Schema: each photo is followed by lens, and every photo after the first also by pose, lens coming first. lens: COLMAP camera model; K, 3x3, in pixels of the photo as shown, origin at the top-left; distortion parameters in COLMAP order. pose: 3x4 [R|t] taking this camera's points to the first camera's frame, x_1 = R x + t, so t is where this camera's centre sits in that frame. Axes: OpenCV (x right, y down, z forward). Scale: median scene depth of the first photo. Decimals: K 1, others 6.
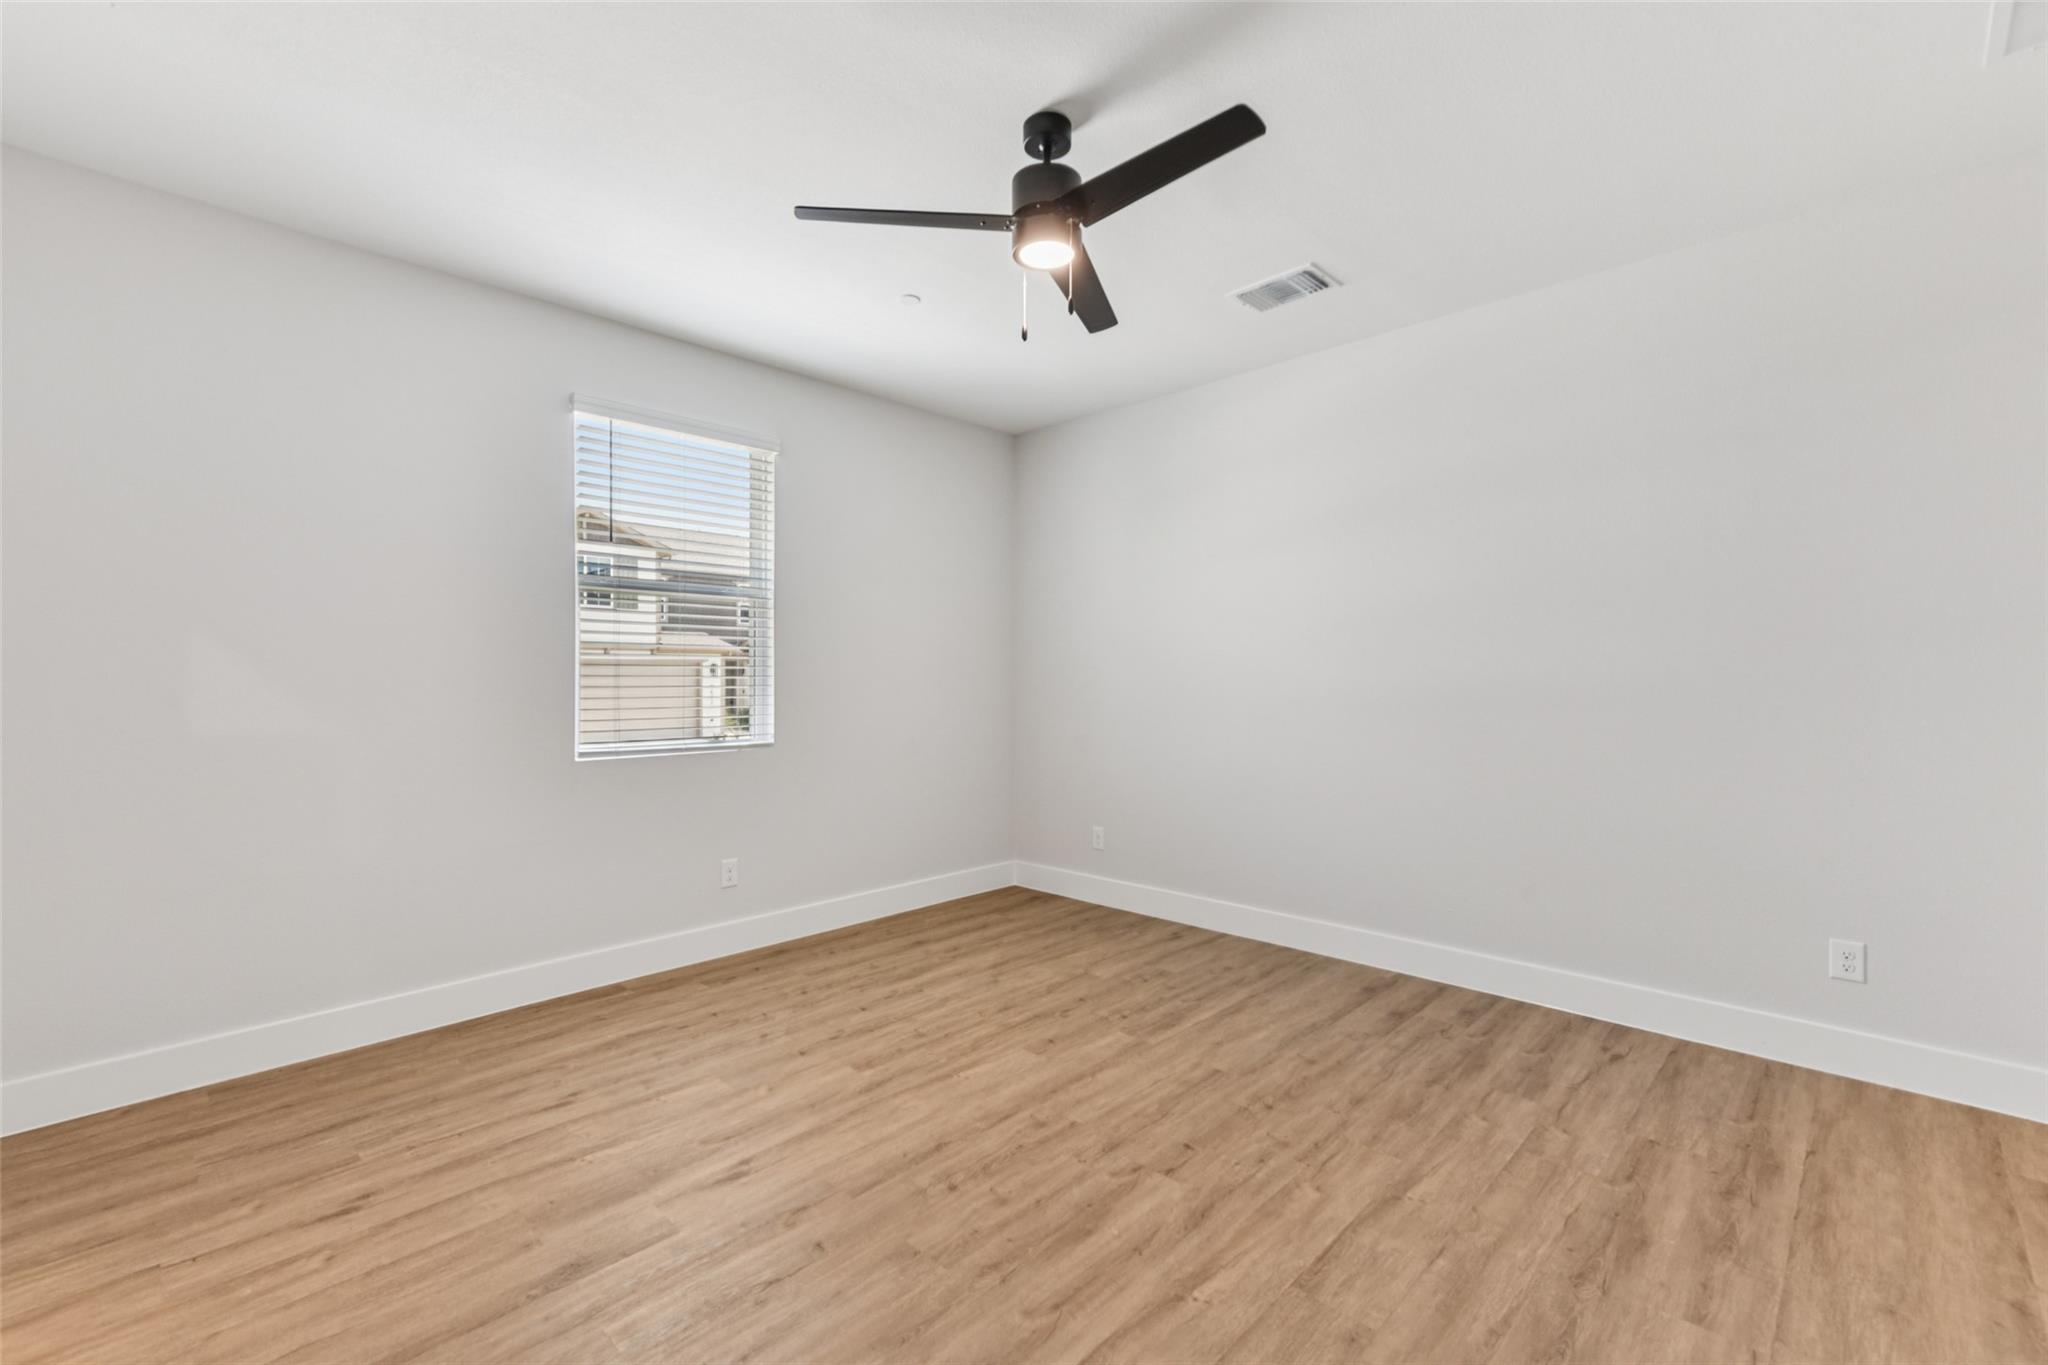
lens RADIAL K [[912.7, 0, 1017.5], [0, 912.7, 675.4], [0, 0, 1]] dist [0.000232, 0.000045]
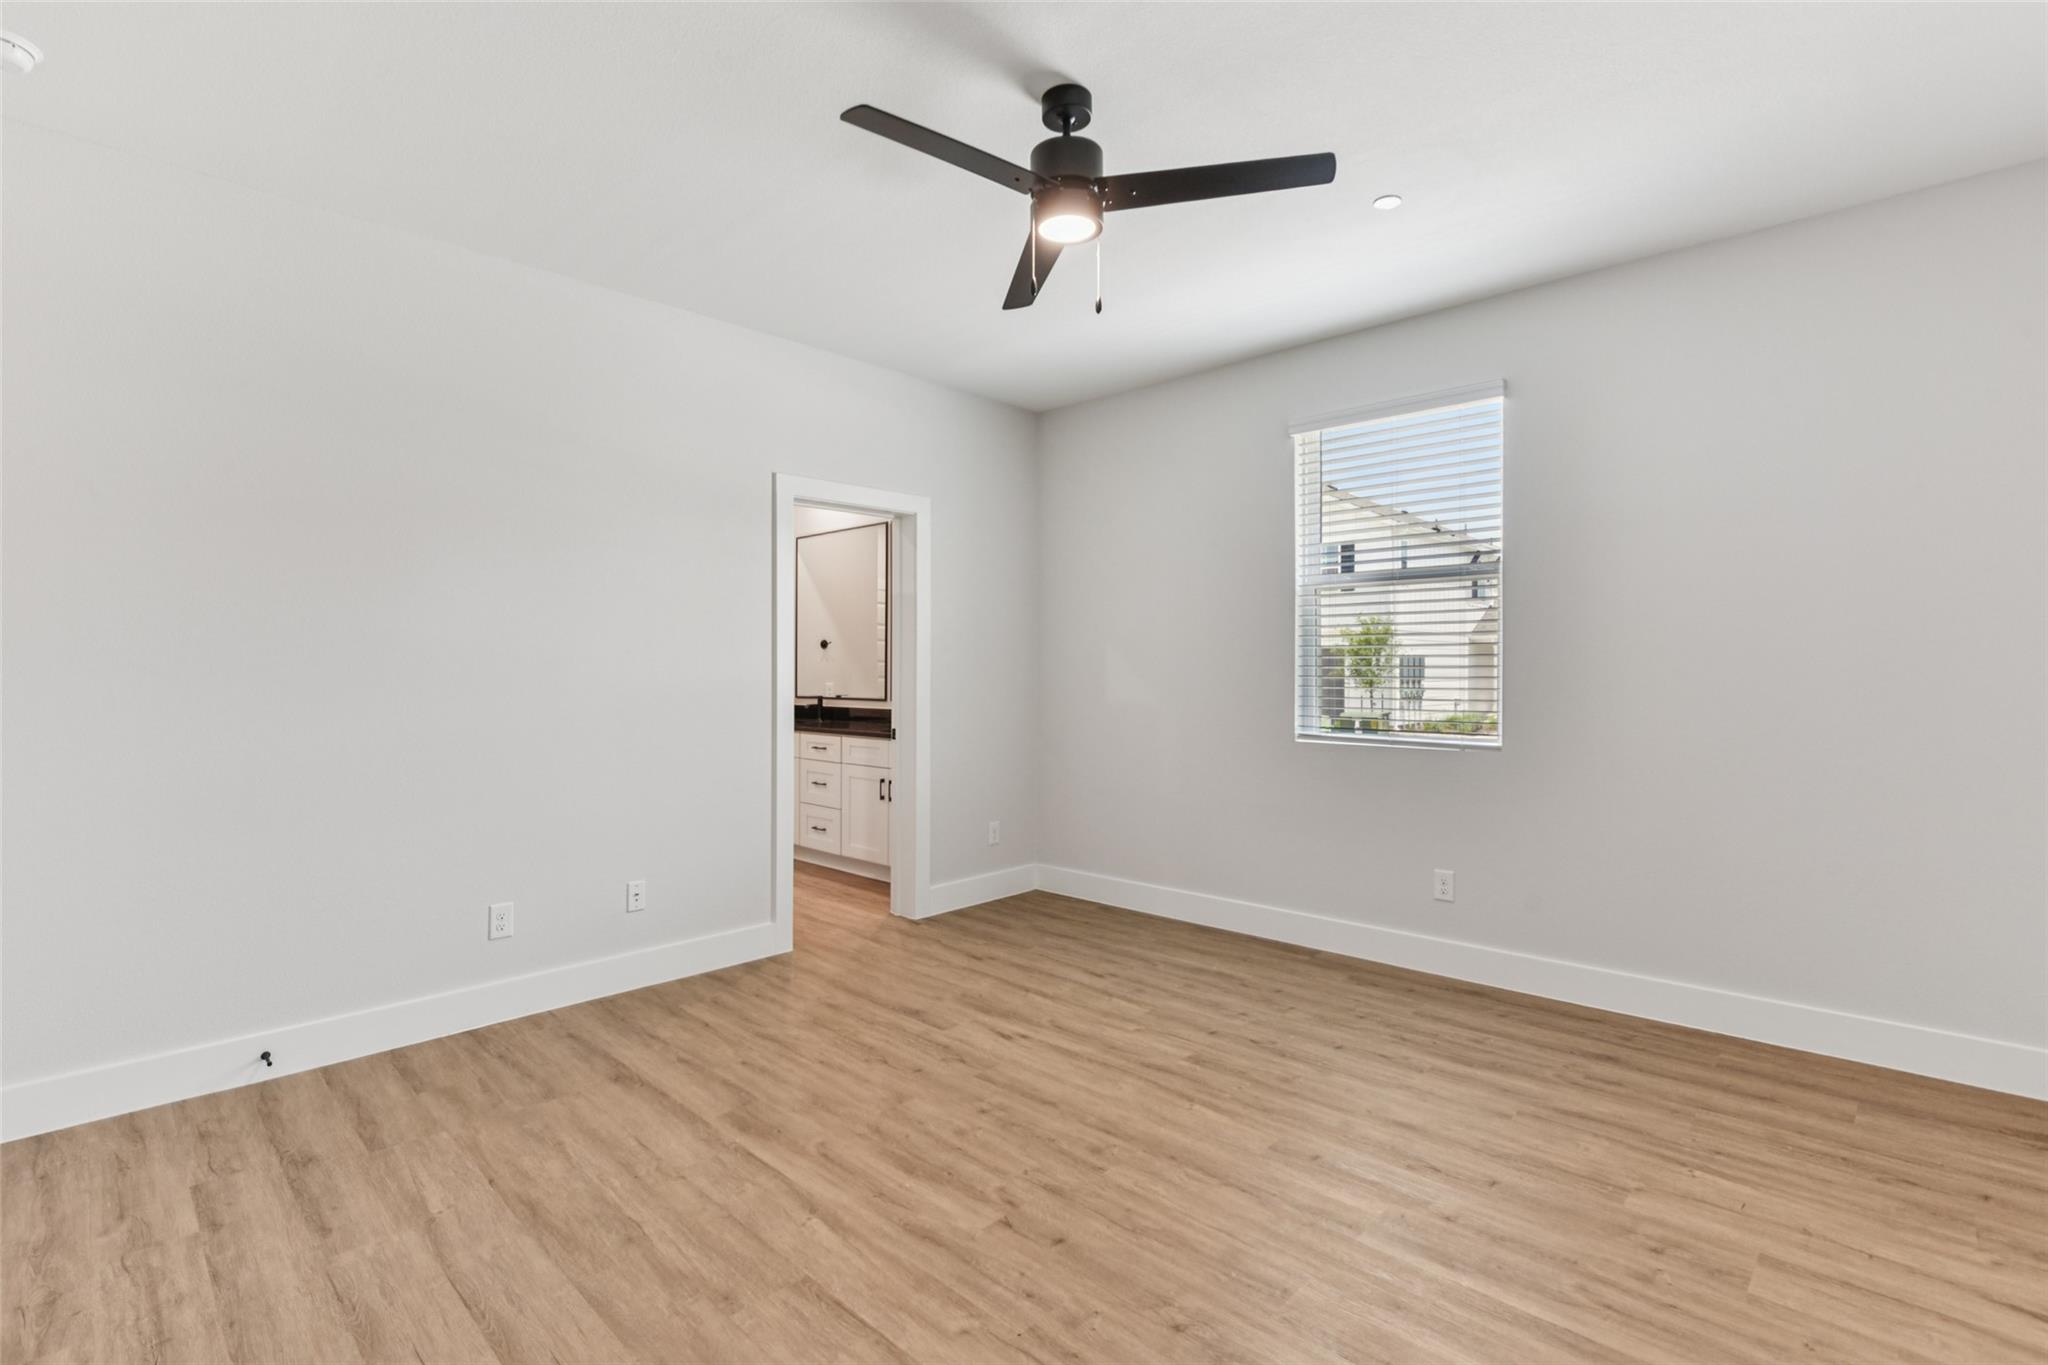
lens RADIAL K [[886.2, 0, 1026.4], [0, 886.2, 665.0], [0, 0, 1]] dist [-0.022460, -0.000230]
pose [[0.021000, 0.001002, -0.999779, 0.922158], [0.005150, 0.999986, 0.001110, -0.030776], [0.999766, -0.005172, 0.020995, 0.861594]]
